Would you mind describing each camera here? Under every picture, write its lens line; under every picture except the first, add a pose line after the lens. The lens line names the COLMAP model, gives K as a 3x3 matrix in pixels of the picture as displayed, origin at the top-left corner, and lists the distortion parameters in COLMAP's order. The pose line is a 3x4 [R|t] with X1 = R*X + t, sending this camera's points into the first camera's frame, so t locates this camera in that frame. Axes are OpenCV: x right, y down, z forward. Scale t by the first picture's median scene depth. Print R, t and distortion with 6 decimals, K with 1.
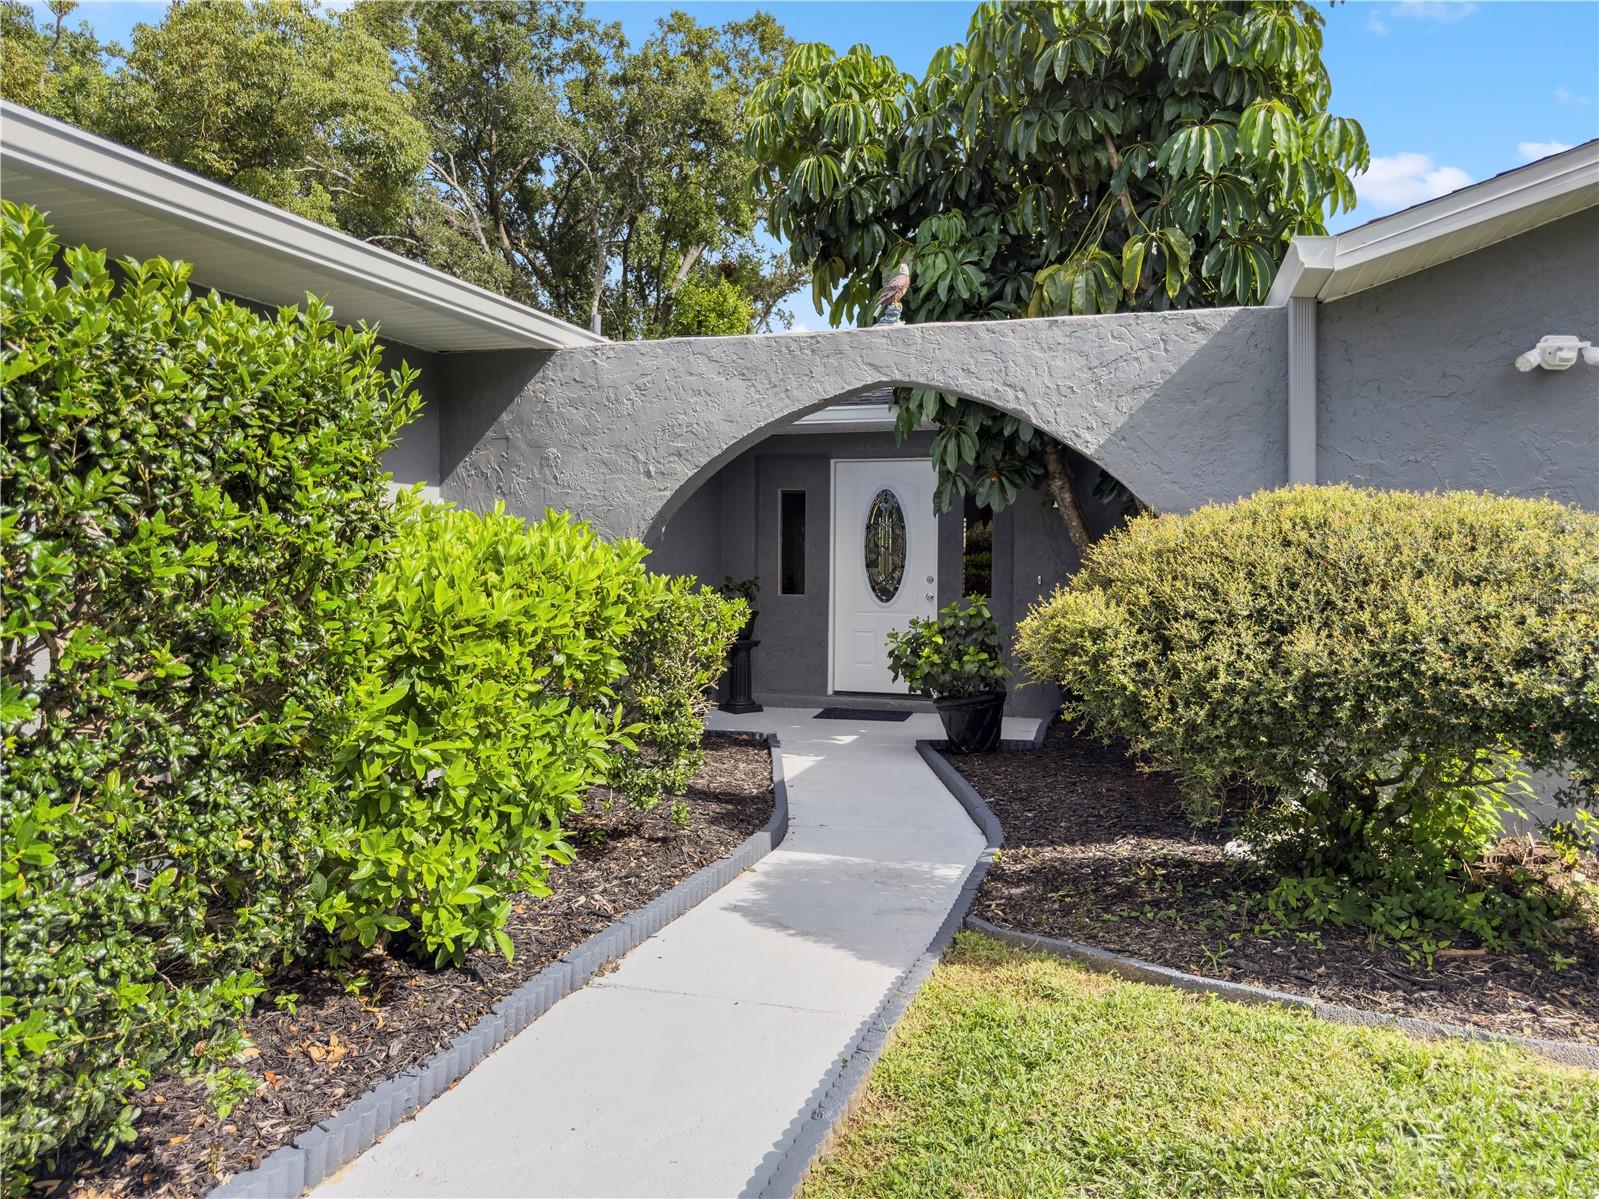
lens RADIAL K [[1131.4, 0, 799.5], [0, 1131.4, 599.5], [0, 0, 1]] dist [-0.007946, -0.001999]
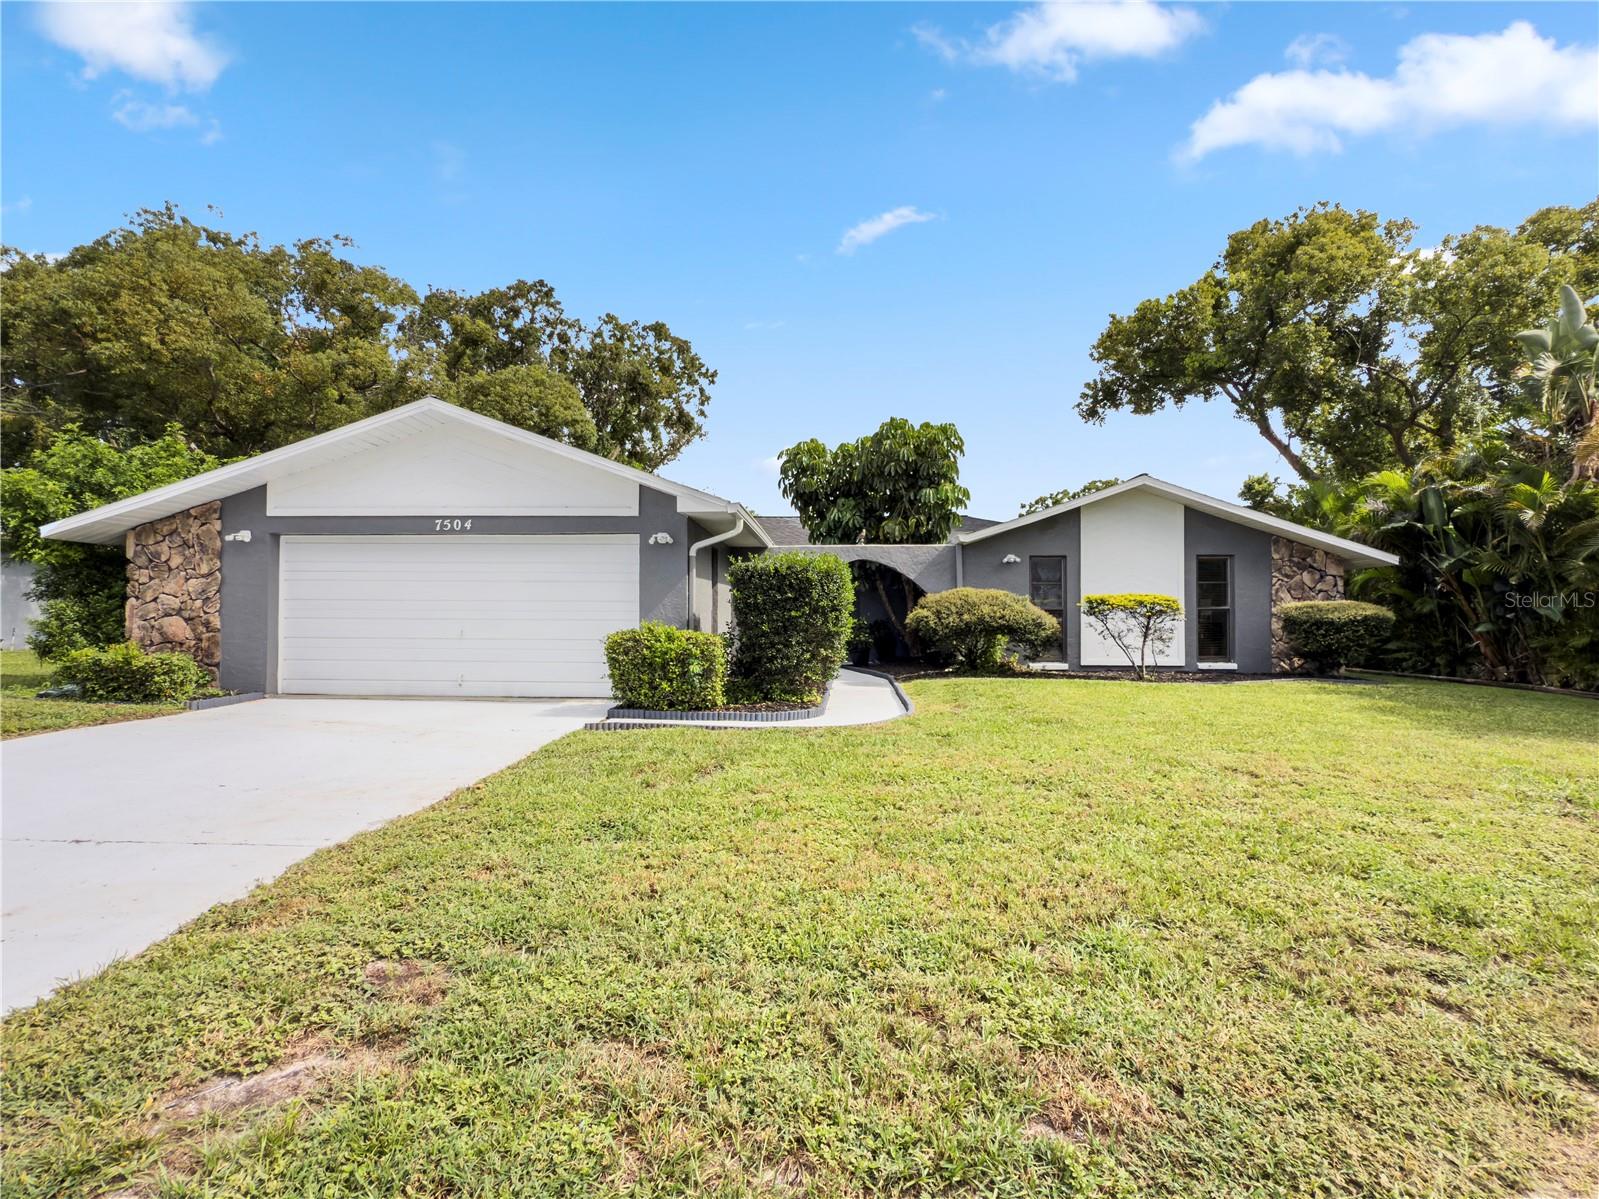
lens RADIAL K [[741.3, 0, 799.5], [0, 741.3, 599.5], [0, 0, 1]] dist [-0.003558, -0.000518]
pose [[0.969580, -0.001811, 0.244767, -0.618438], [0.016847, 0.998095, -0.059352, 0.078463], [-0.244193, 0.061670, 0.967764, -1.166522]]
